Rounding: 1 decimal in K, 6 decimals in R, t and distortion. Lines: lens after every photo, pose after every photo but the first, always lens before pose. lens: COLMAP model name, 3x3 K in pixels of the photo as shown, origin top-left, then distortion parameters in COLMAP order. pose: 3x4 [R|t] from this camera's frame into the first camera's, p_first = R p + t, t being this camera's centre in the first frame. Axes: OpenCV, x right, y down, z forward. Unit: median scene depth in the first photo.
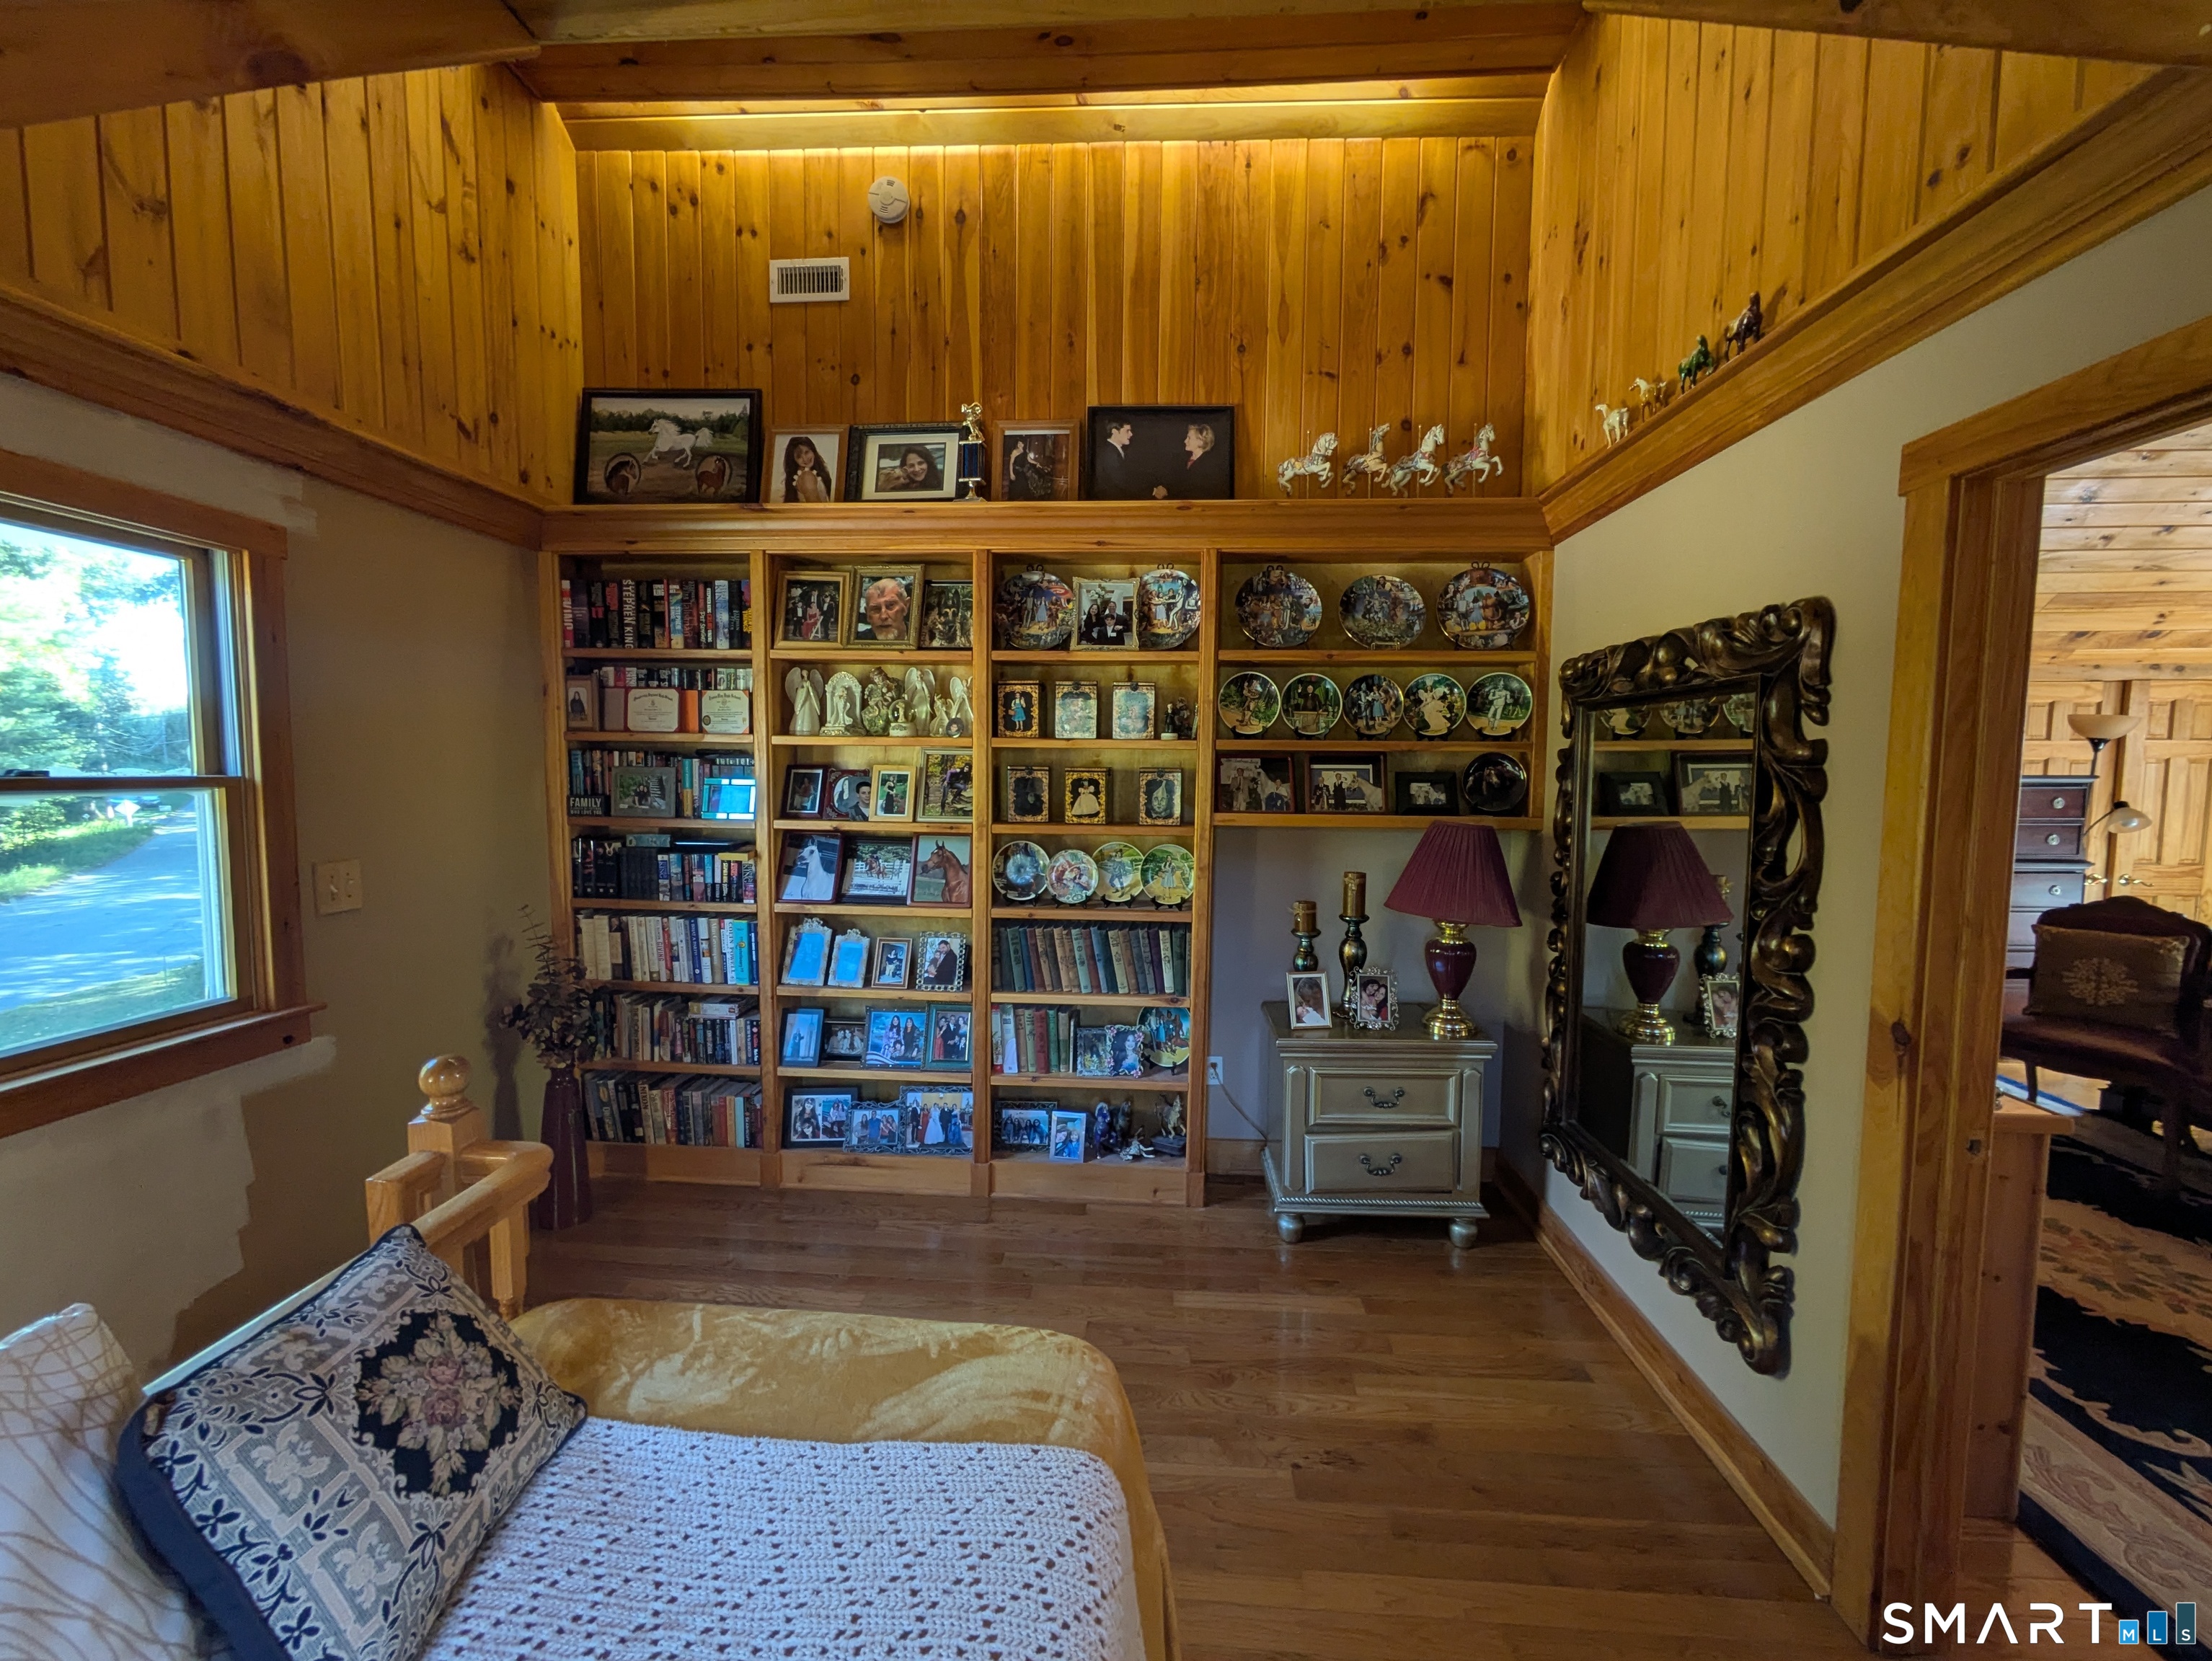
lens RADIAL K [[872.2, 0, 1106.0], [0, 872.2, 830.5], [0, 0, 1]] dist [0.000724, 0.000285]
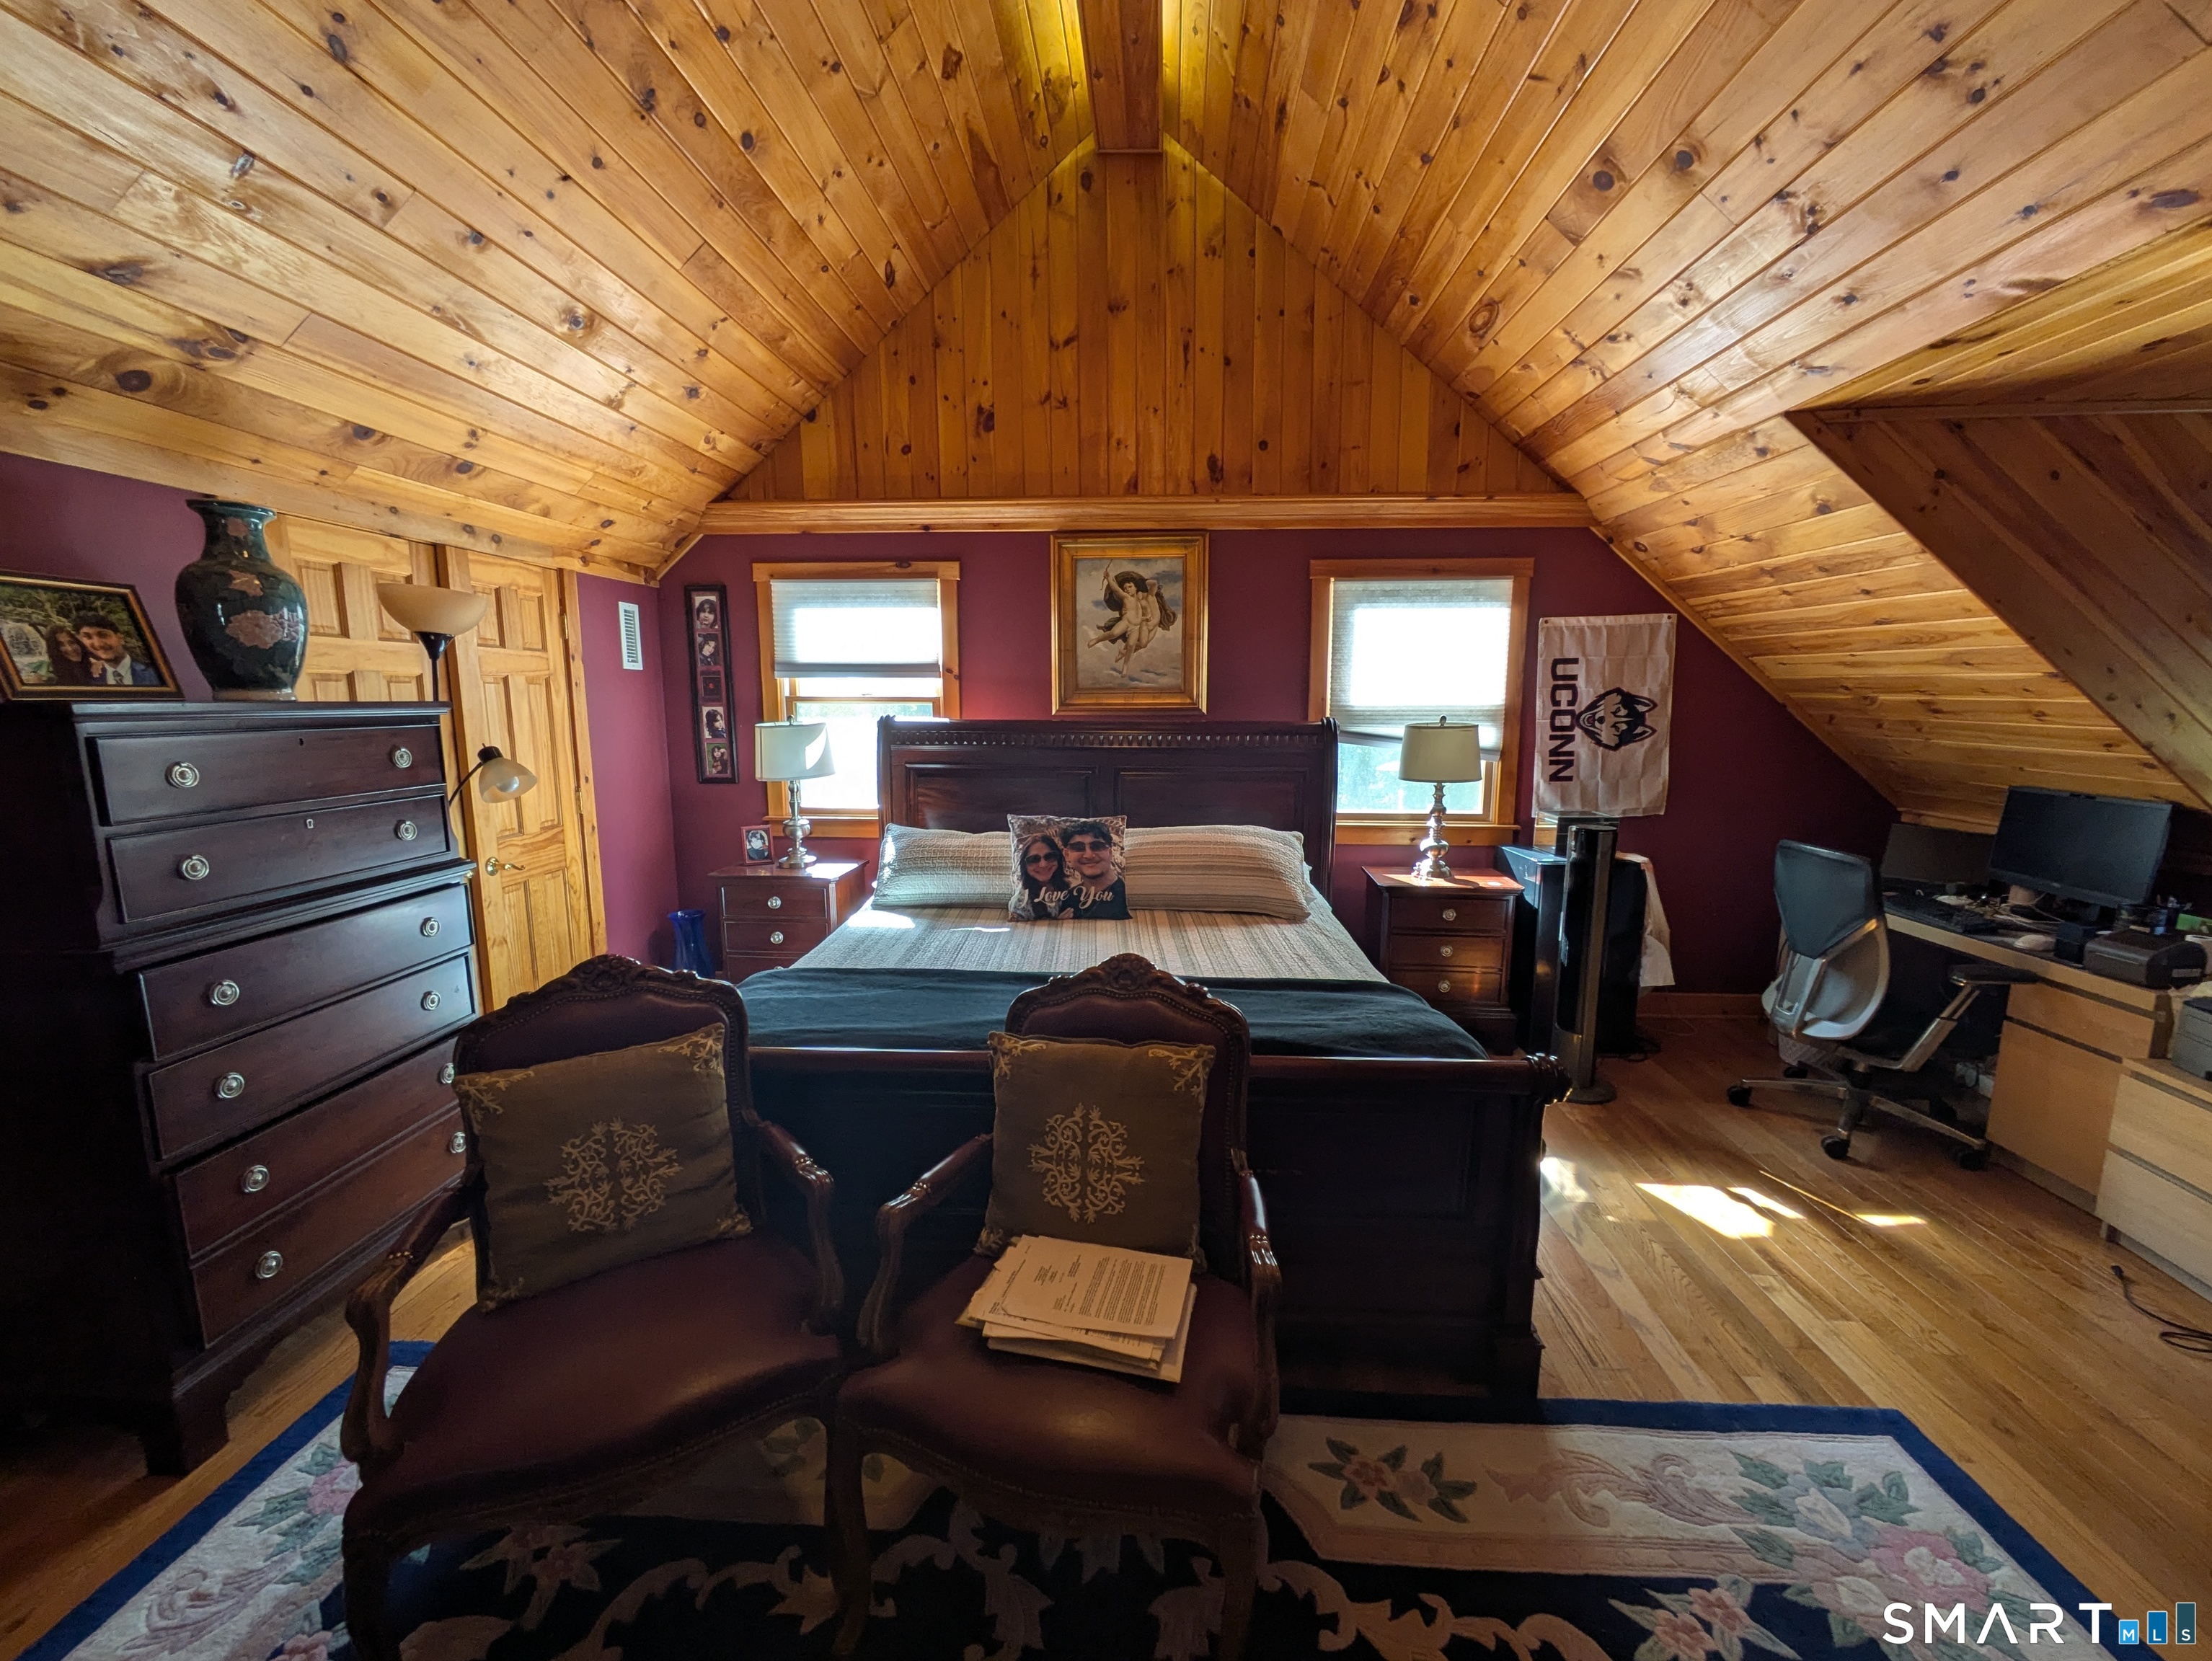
lens RADIAL K [[872.2, 0, 1106.0], [0, 872.2, 830.5], [0, 0, 1]] dist [0.000724, 0.000285]
pose [[0.002931, -0.149753, 0.988719, 0.545750], [0.075411, 0.985941, 0.149109, -0.031840], [-0.997148, 0.074123, 0.014183, 0.548144]]
